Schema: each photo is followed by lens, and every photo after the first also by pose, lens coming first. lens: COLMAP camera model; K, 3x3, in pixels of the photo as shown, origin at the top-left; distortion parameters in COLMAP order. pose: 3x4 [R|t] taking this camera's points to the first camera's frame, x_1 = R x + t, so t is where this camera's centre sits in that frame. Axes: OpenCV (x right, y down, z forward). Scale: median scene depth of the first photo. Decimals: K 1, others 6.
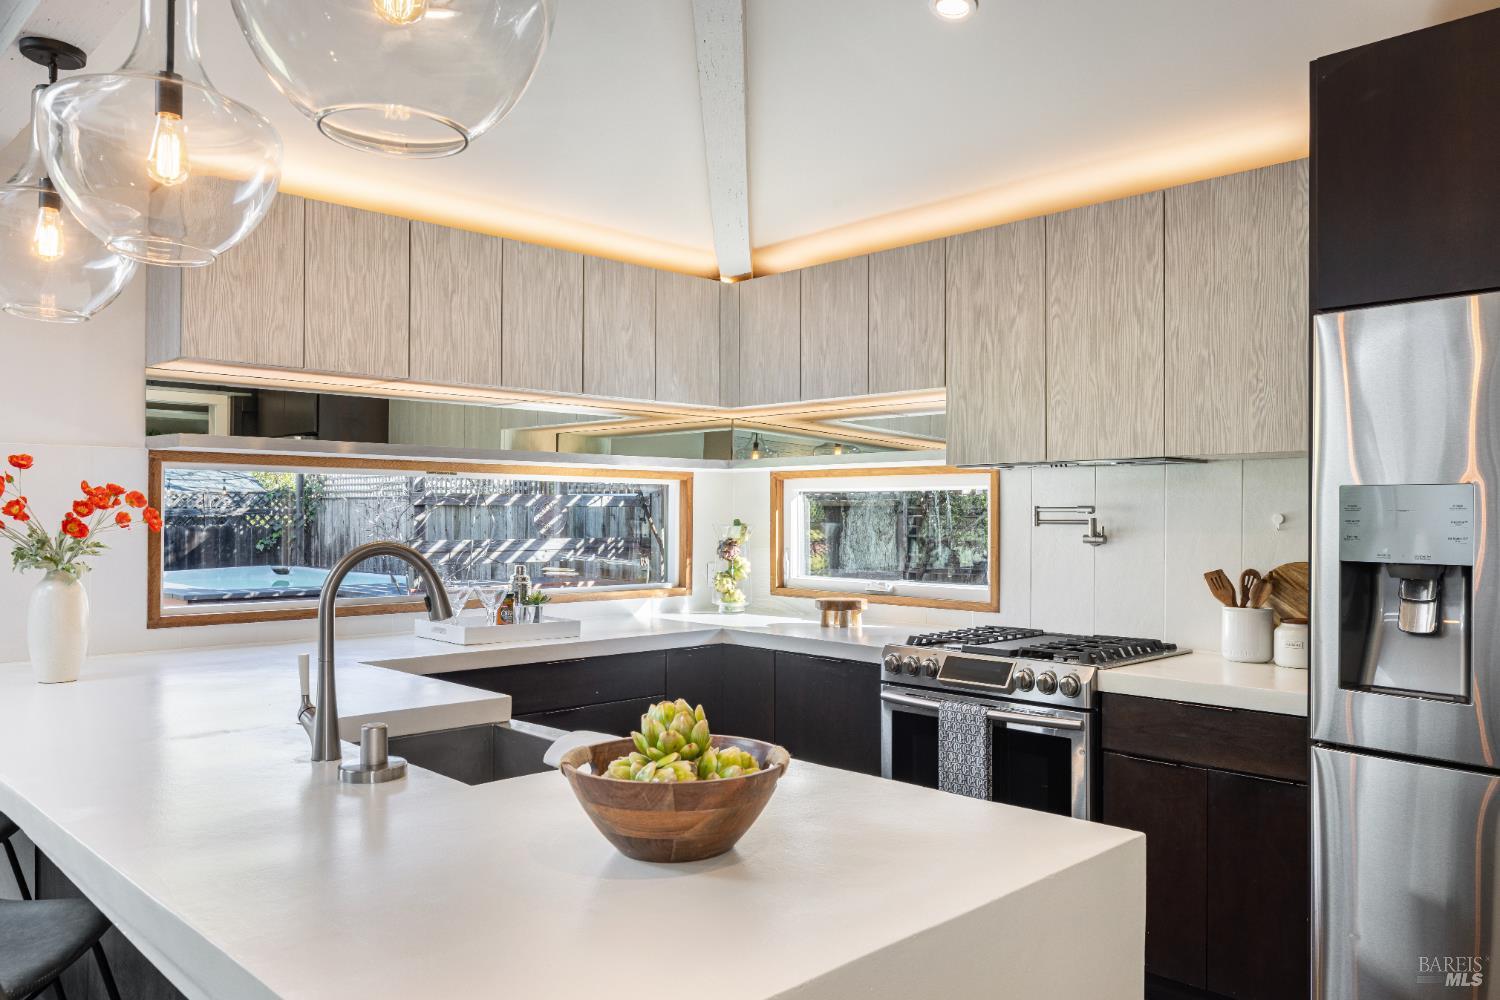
lens RADIAL K [[1098.6, 0, 750.0], [0, 1098.6, 500.0], [0, 0, 1]] dist [0.000345, 0.003022]
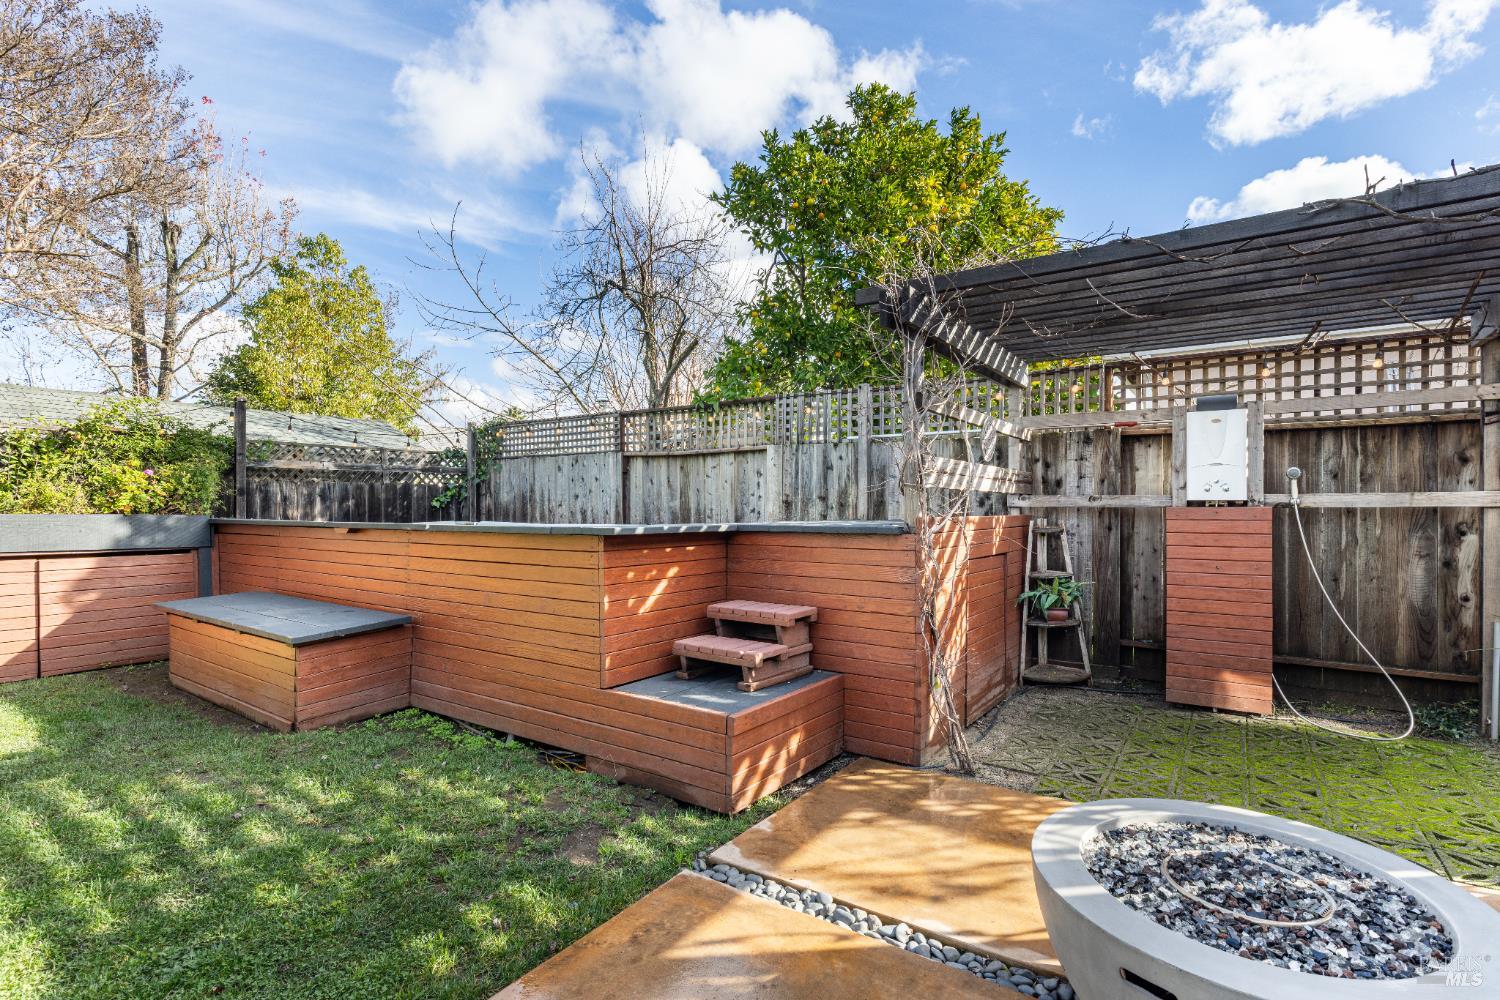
lens RADIAL K [[713.6, 0, 750.0], [0, 713.6, 500.0], [0, 0, 1]] dist [-0.004520, -0.000202]
pose [[0.981276, 0.001413, 0.192601, -0.947887], [-0.001758, 0.999997, 0.001622, 0.122628], [-0.192598, -0.001931, 0.981276, 0.967171]]
